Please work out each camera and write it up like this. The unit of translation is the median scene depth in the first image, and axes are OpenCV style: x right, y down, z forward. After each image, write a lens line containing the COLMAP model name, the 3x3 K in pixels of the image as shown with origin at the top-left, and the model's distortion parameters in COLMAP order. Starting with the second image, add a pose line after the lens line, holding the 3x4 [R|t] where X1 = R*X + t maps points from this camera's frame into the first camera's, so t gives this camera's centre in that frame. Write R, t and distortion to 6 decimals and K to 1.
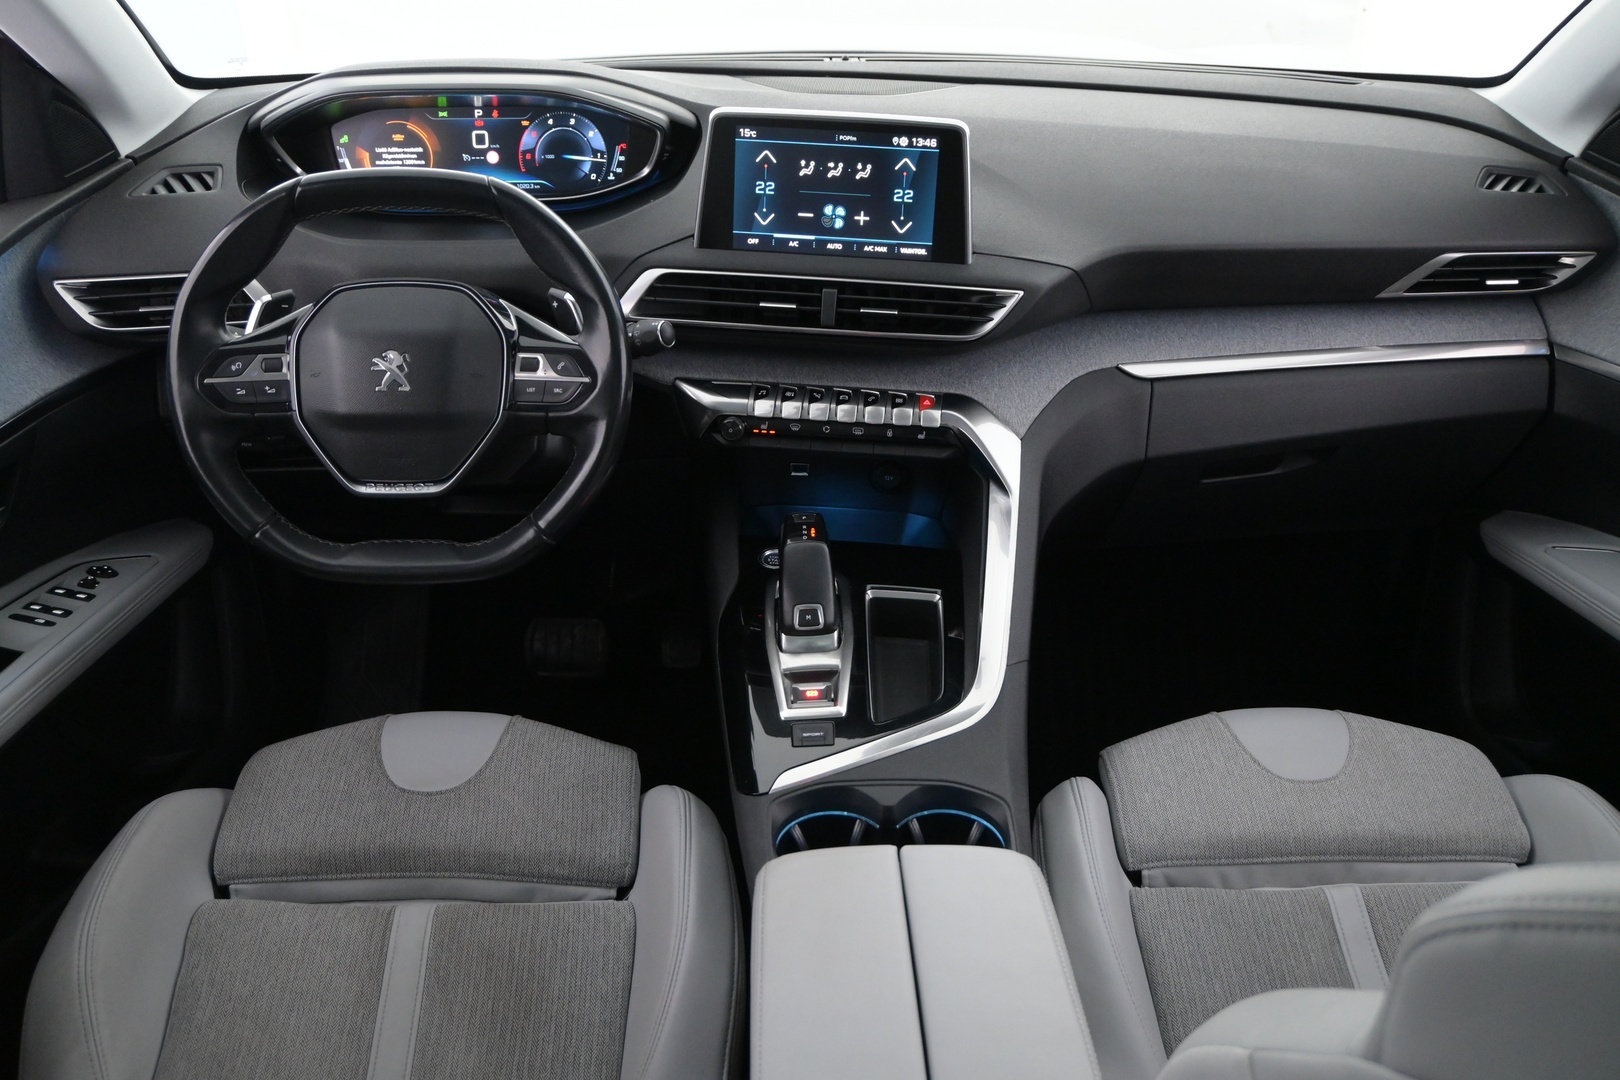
lens RADIAL K [[1446.6, 0, 795.9], [0, 1446.6, 534.7], [0, 0, 1]] dist [0.002991, -0.003117]
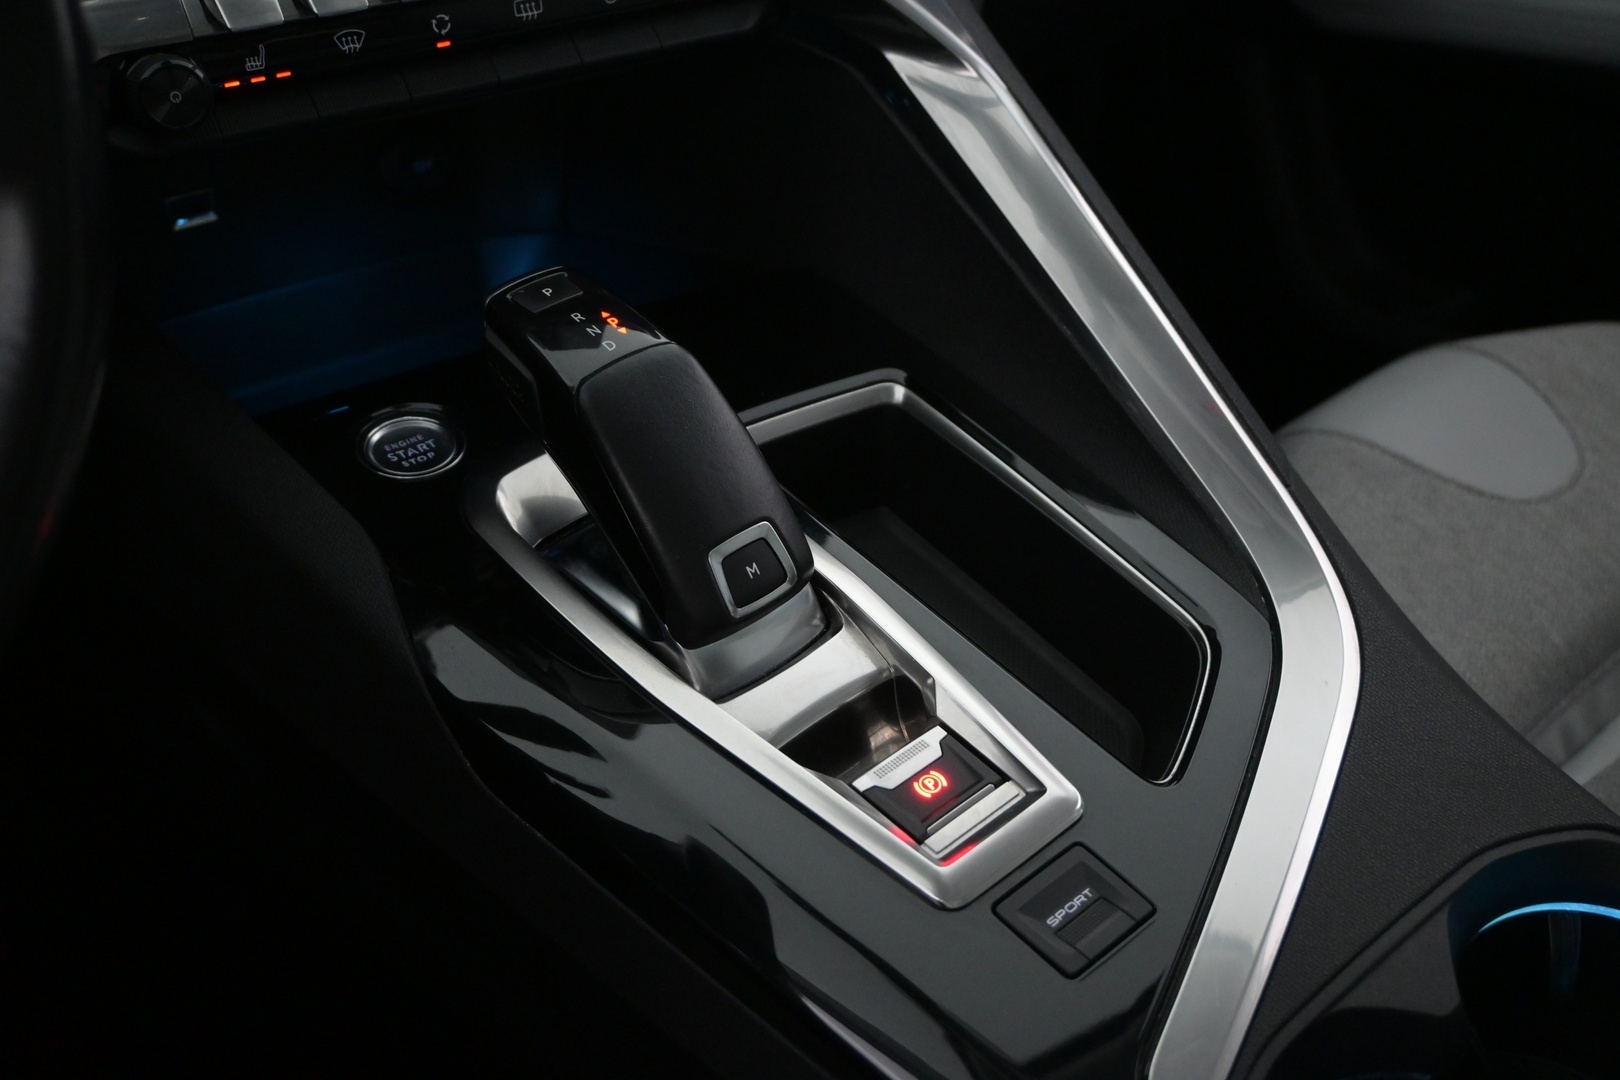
lens RADIAL K [[1794.6, 0, 812.8], [0, 1794.6, 537.6], [0, 0, 1]] dist [0.006698, 0.000000]
pose [[0.755240, -0.375671, 0.537107, -0.178537], [0.283738, 0.926074, 0.248756, -0.042137], [-0.590851, -0.035473, 0.806001, 0.613268]]
